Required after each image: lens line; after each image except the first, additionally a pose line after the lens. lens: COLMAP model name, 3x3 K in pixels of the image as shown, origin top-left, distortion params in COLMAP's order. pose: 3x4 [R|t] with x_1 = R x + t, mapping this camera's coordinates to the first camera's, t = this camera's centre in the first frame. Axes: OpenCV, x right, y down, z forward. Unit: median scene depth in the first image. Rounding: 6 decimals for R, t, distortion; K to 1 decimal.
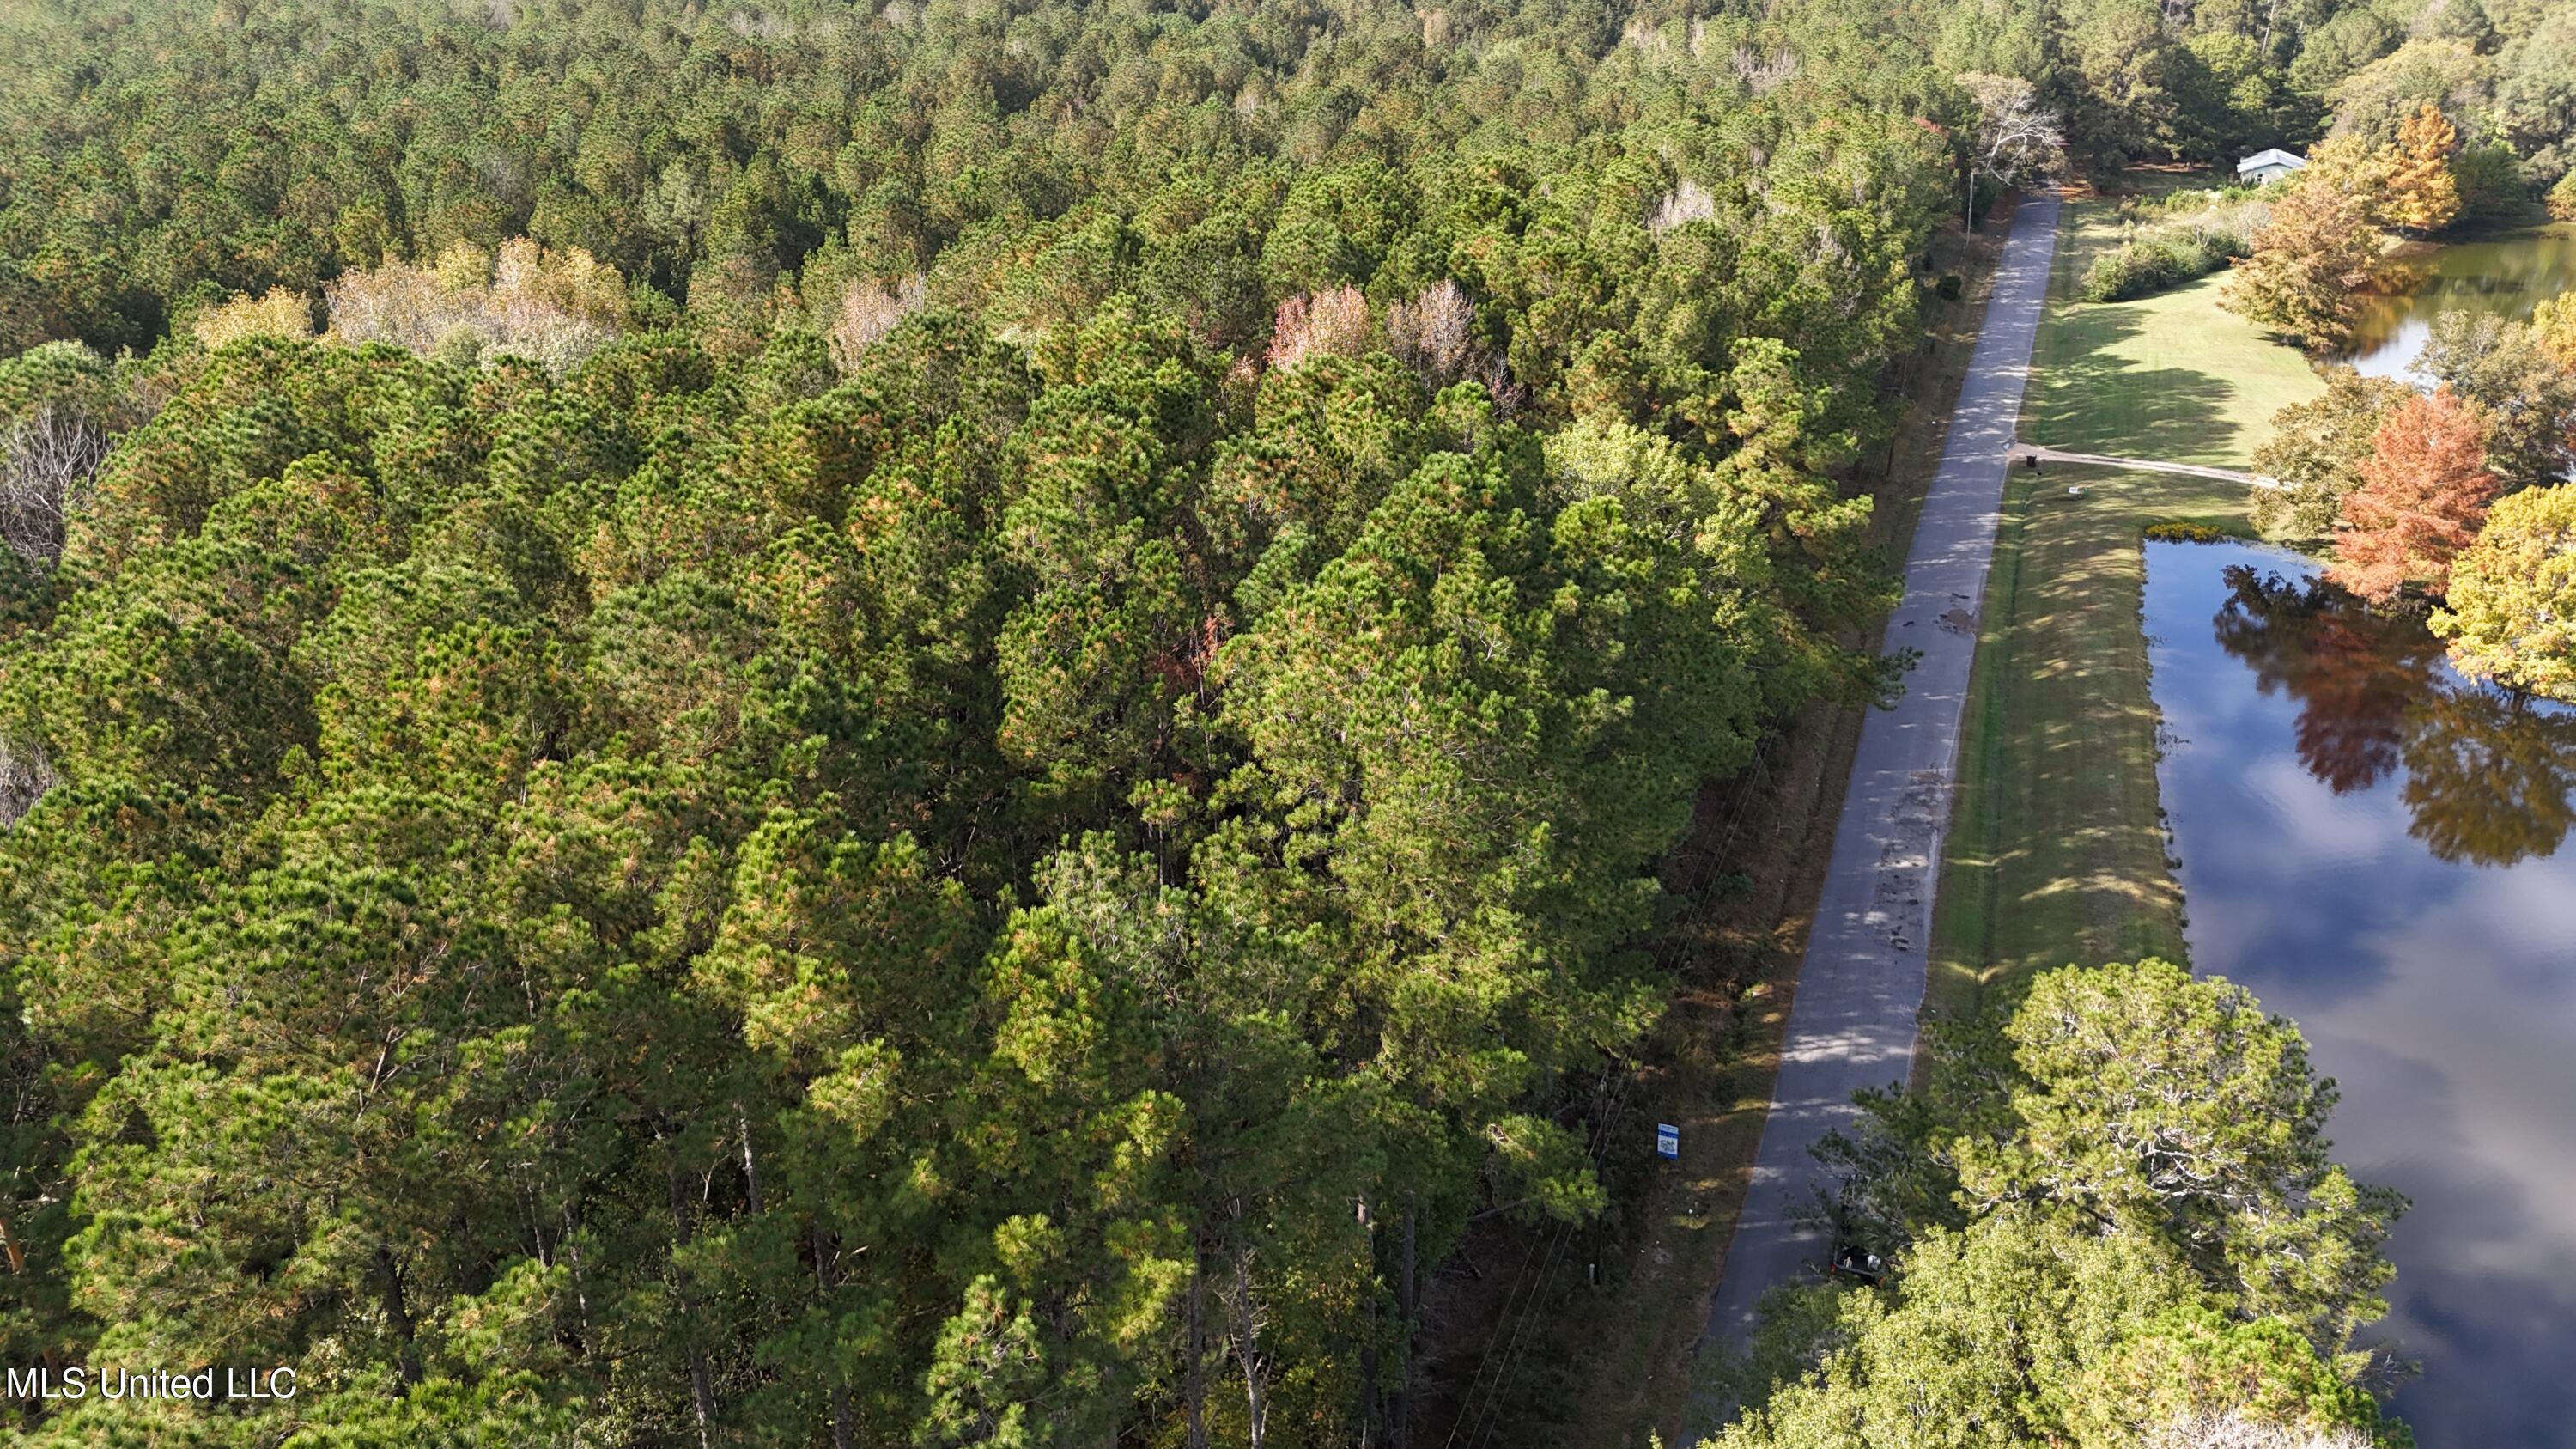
lens RADIAL K [[1853.0, 0, 1317.4], [0, 1853.0, 782.2], [0, 0, 1]] dist [0.063422, -0.058683]
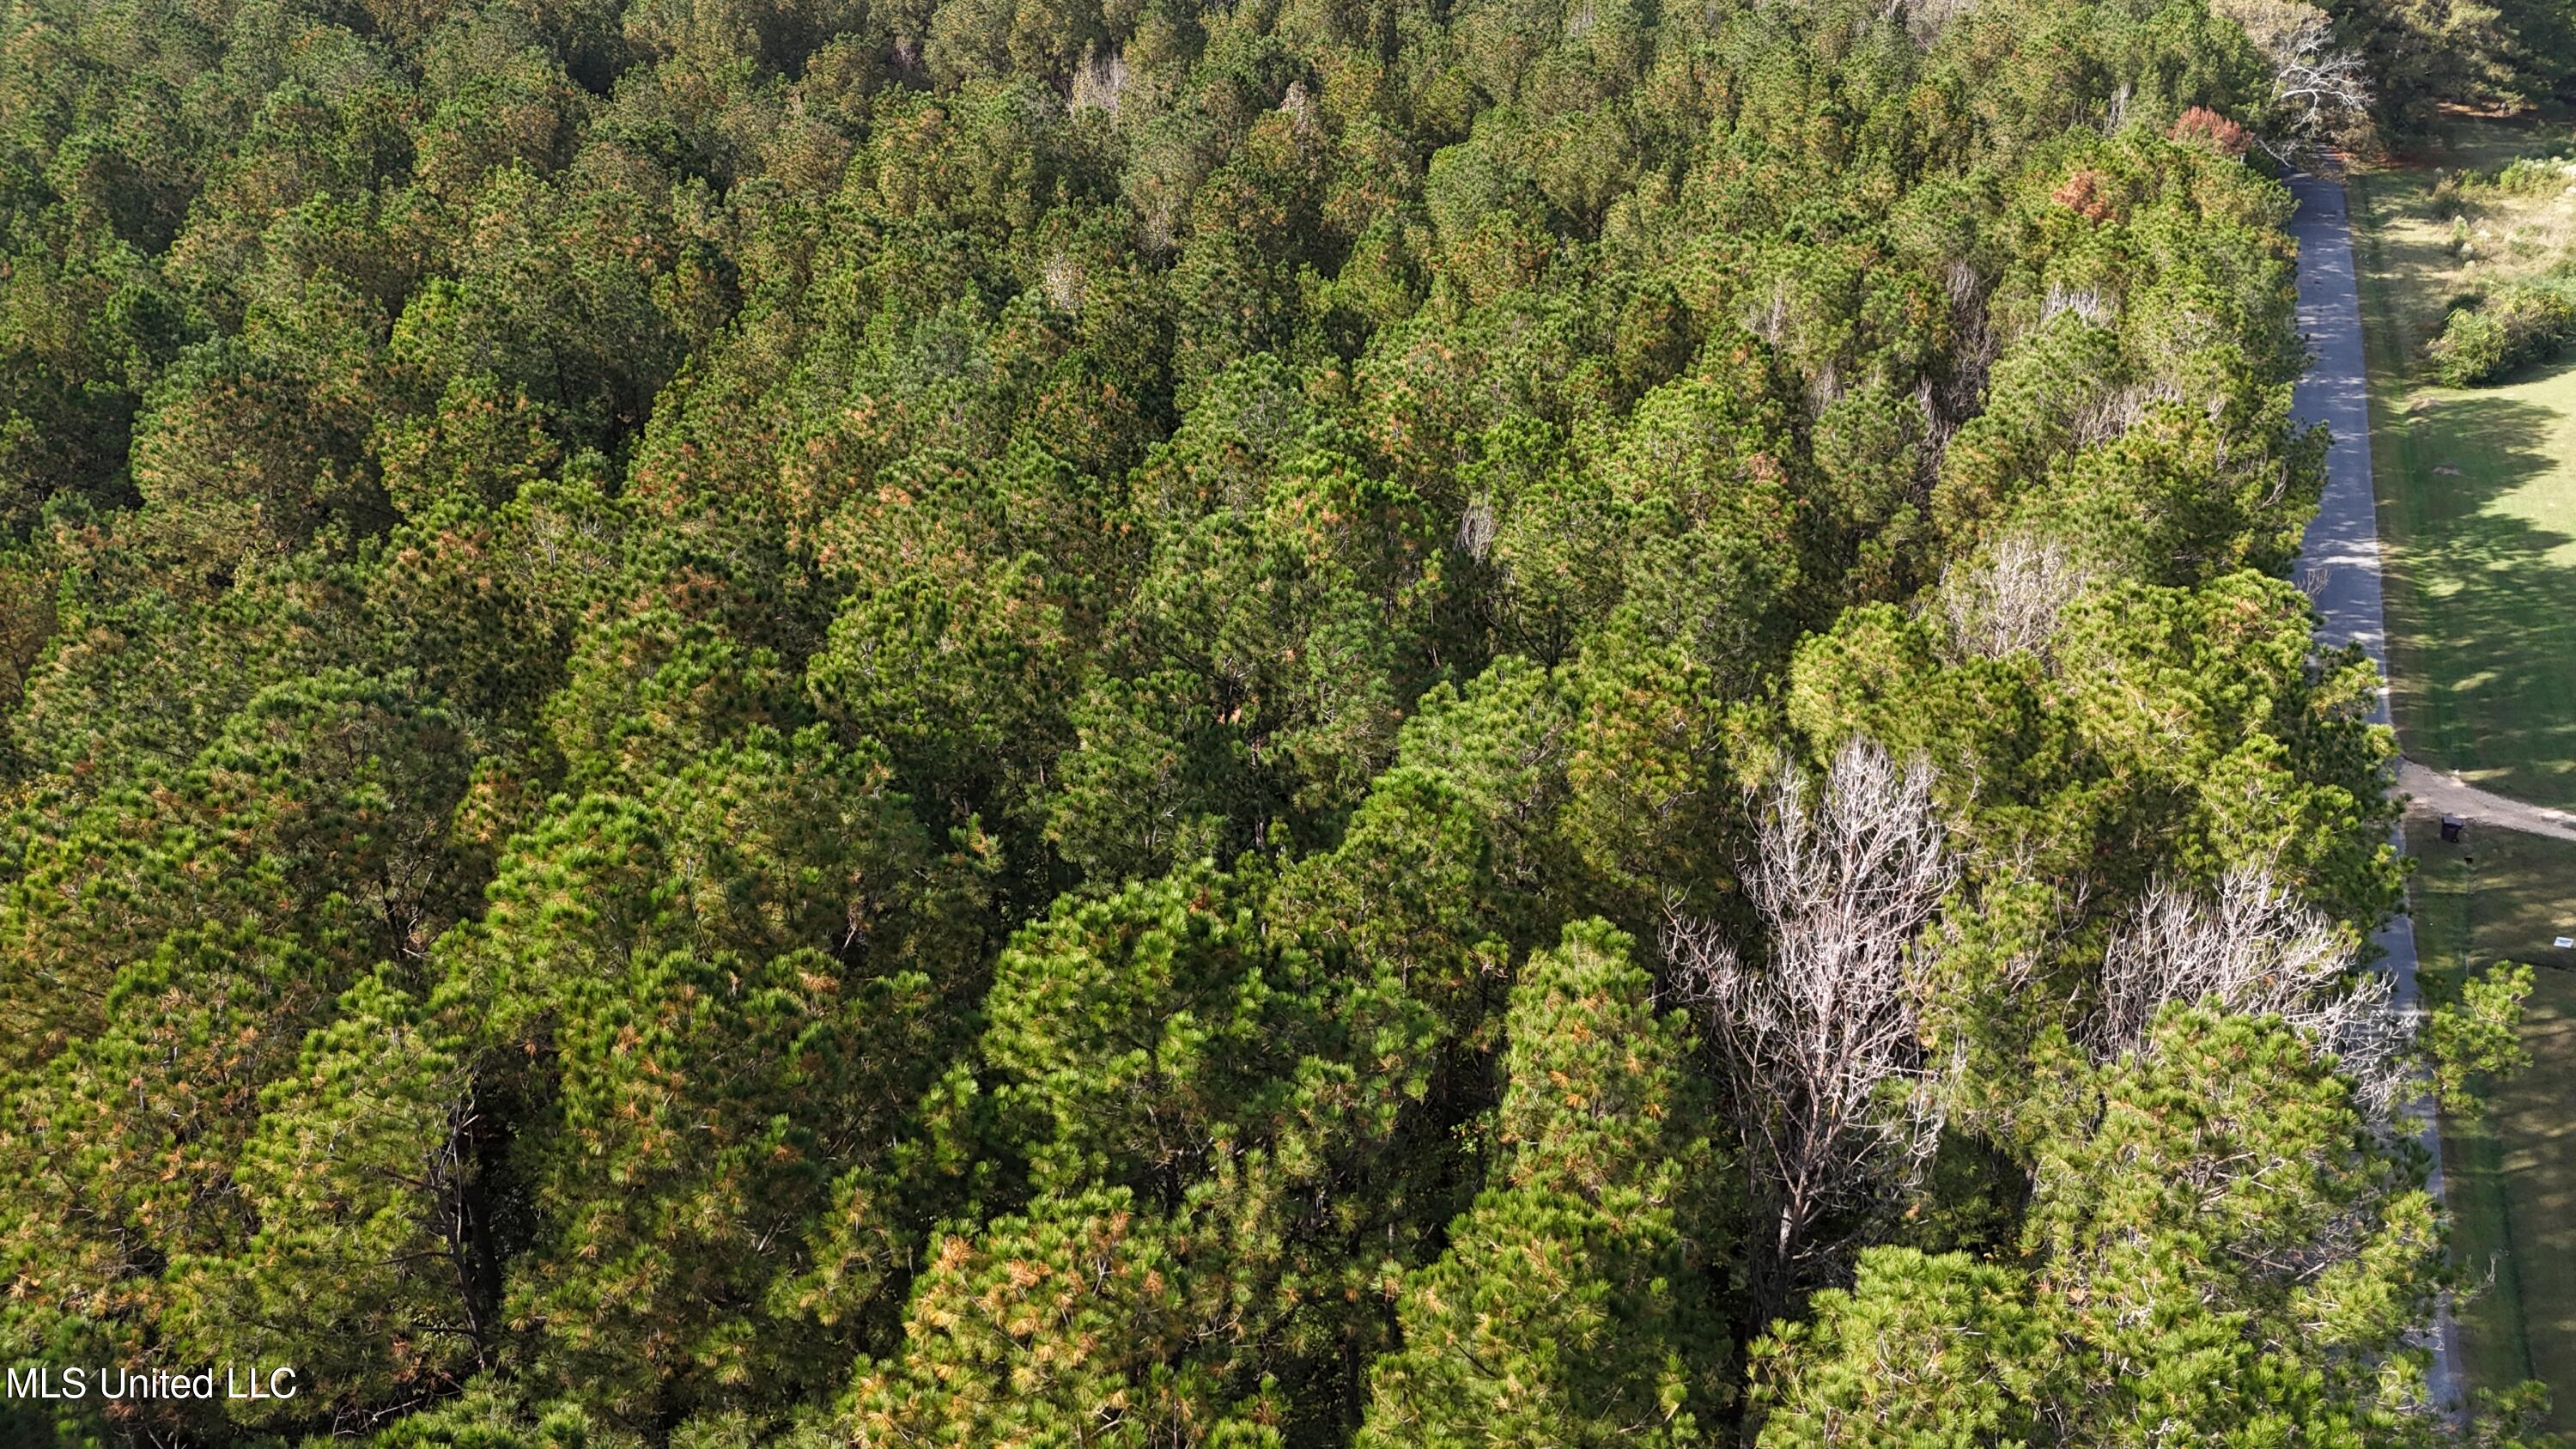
lens RADIAL K [[1853.0, 0, 1291.8], [0, 1853.0, 723.3], [0, 0, 1]] dist [0.063422, -0.058683]
pose [[0.998014, 0.028520, -0.056173, 0.050616], [-0.025631, 0.998344, 0.051494, -0.140289], [0.057549, -0.049952, 0.997092, 0.282494]]
